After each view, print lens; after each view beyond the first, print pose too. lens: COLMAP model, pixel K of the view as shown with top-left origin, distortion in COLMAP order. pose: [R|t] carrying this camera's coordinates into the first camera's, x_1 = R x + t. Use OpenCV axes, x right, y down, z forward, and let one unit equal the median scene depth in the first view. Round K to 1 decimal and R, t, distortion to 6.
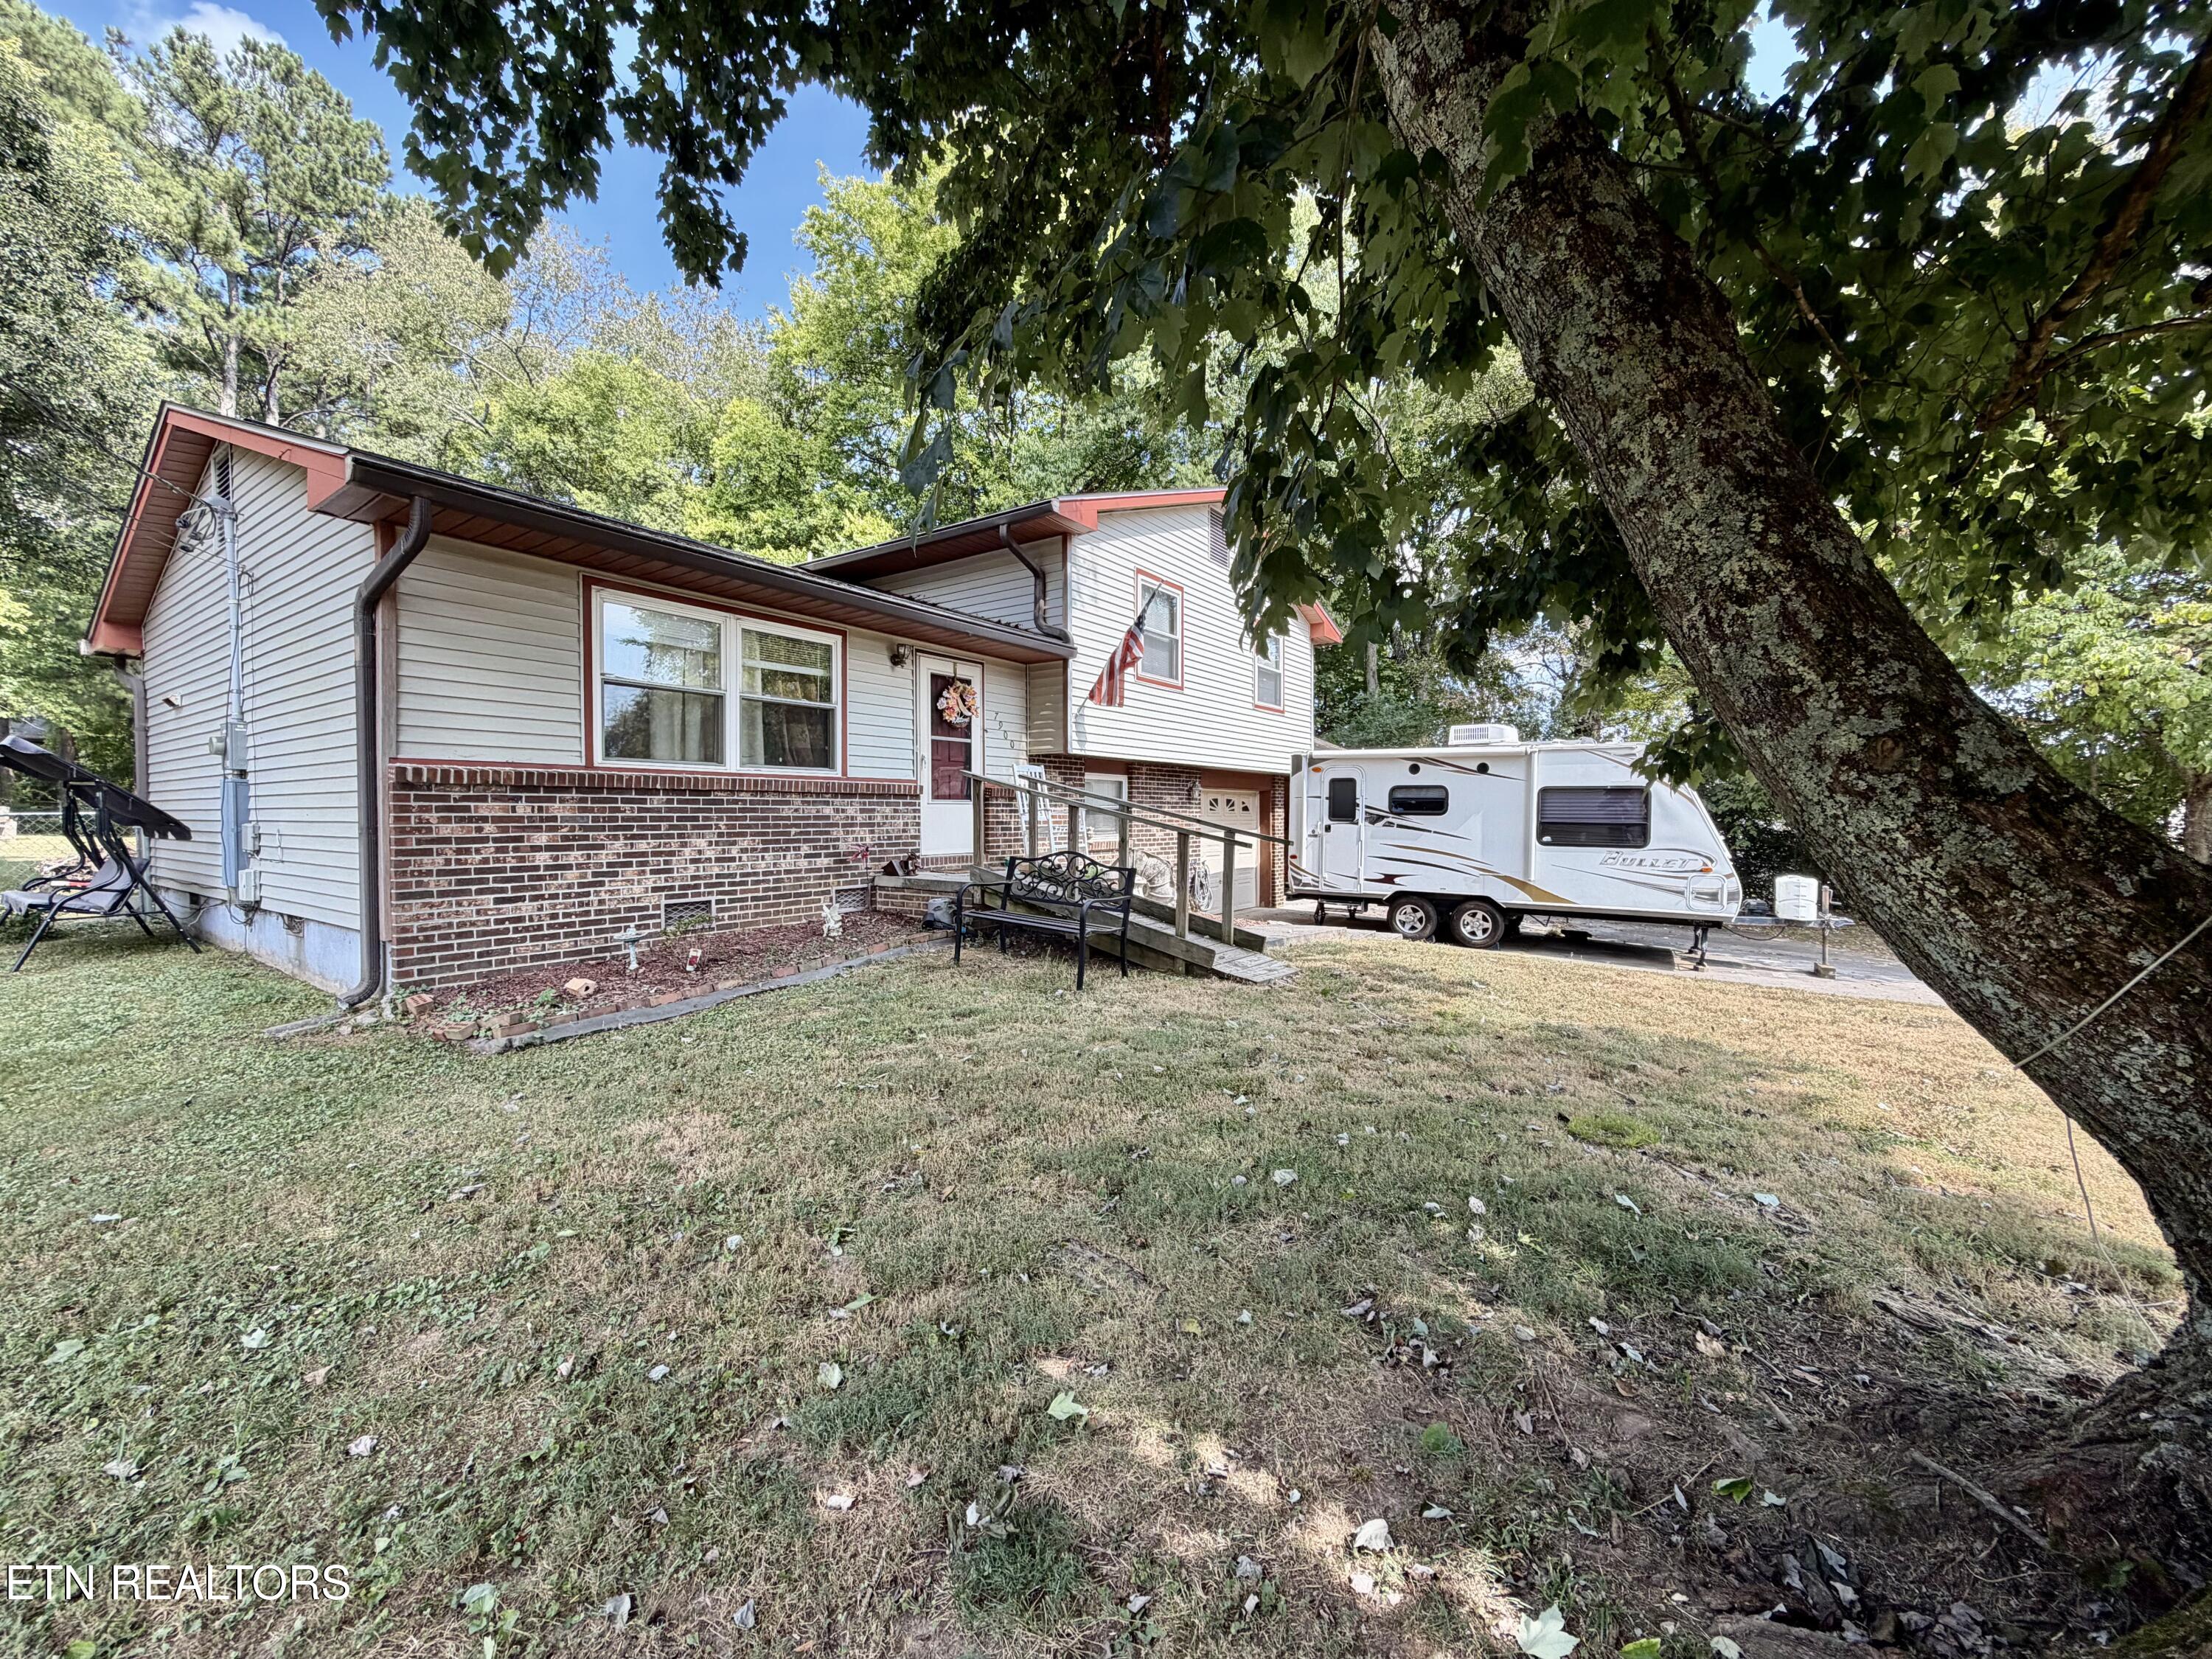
lens RADIAL K [[878.5, 0, 1099.7], [0, 878.5, 833.6], [0, 0, 1]] dist [0.001547, -0.000645]
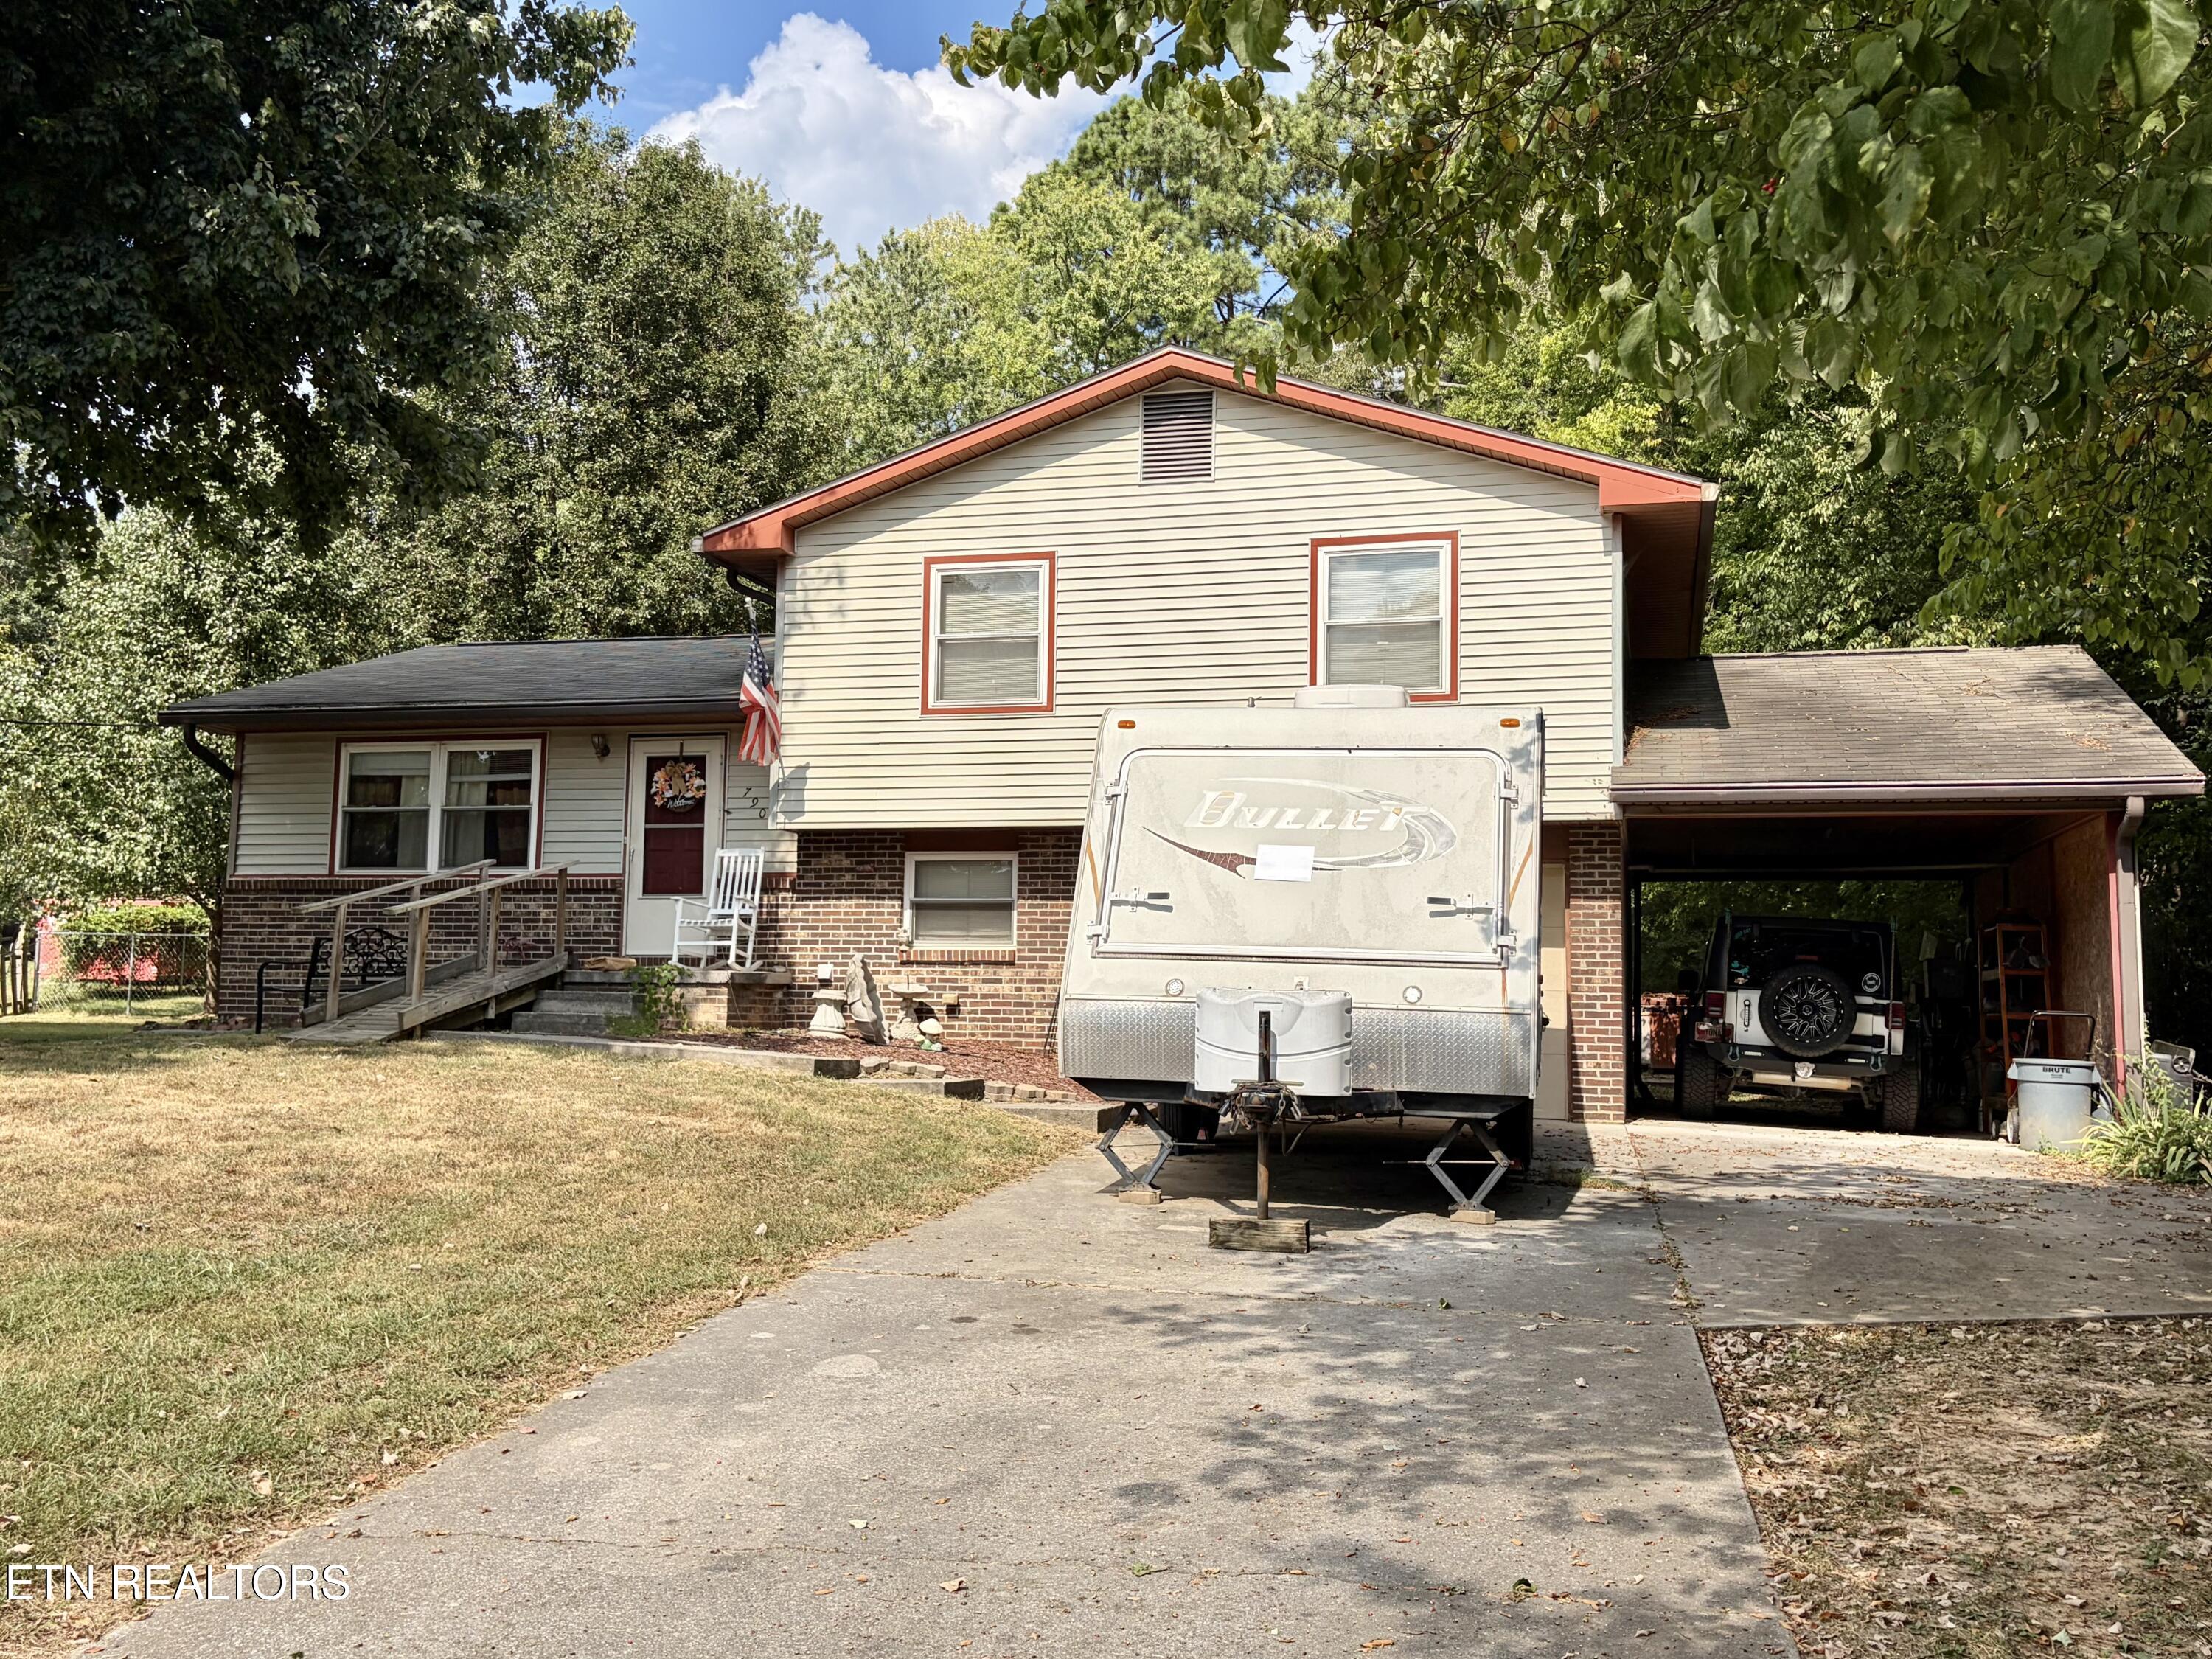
lens RADIAL K [[1975.8, 0, 1103.1], [0, 1975.8, 827.7], [0, 0, 1]] dist [0.165328, -0.415705]
pose [[0.337596, -0.077995, -0.938054, 2.673354], [-0.036420, 0.994733, -0.095815, 0.102572], [0.940586, 0.066511, 0.332977, 1.055297]]
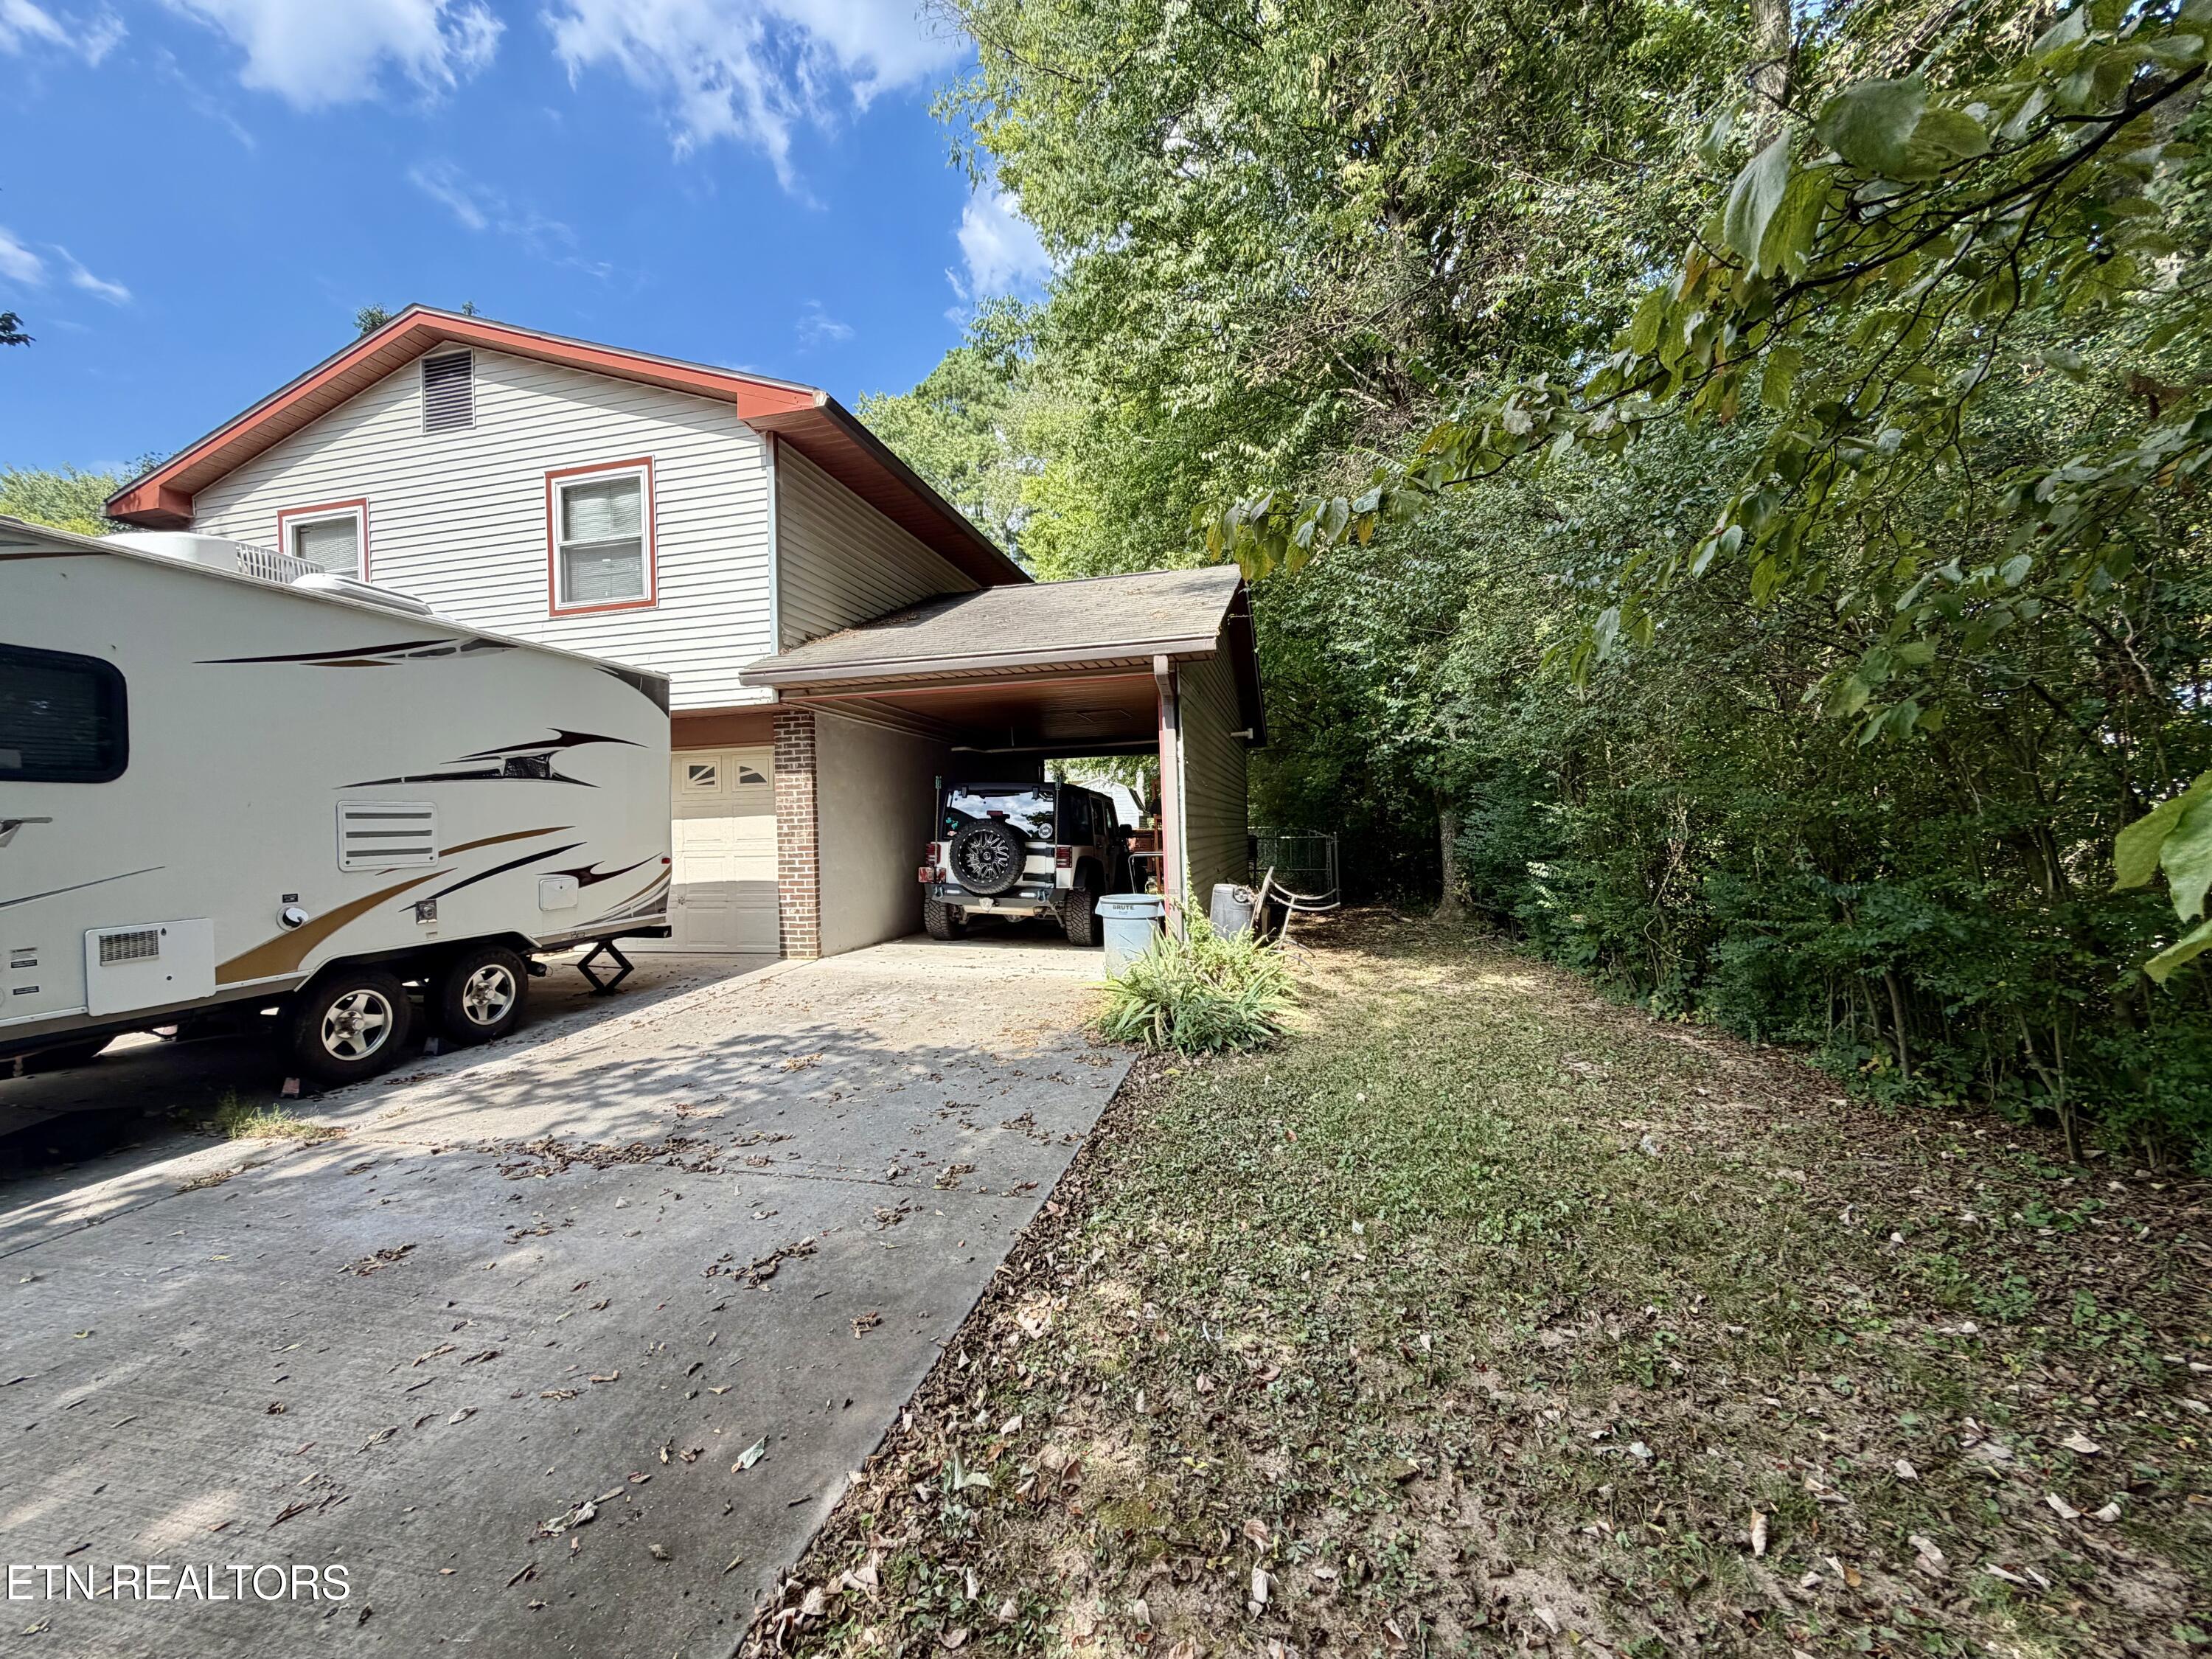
lens RADIAL K [[878.5, 0, 1099.7], [0, 878.5, 833.6], [0, 0, 1]] dist [0.001547, -0.000645]
pose [[0.370732, -0.005074, -0.928726, 1.912420], [0.005930, 0.999978, -0.003097, 0.026195], [0.928721, -0.004359, 0.370754, 2.422056]]
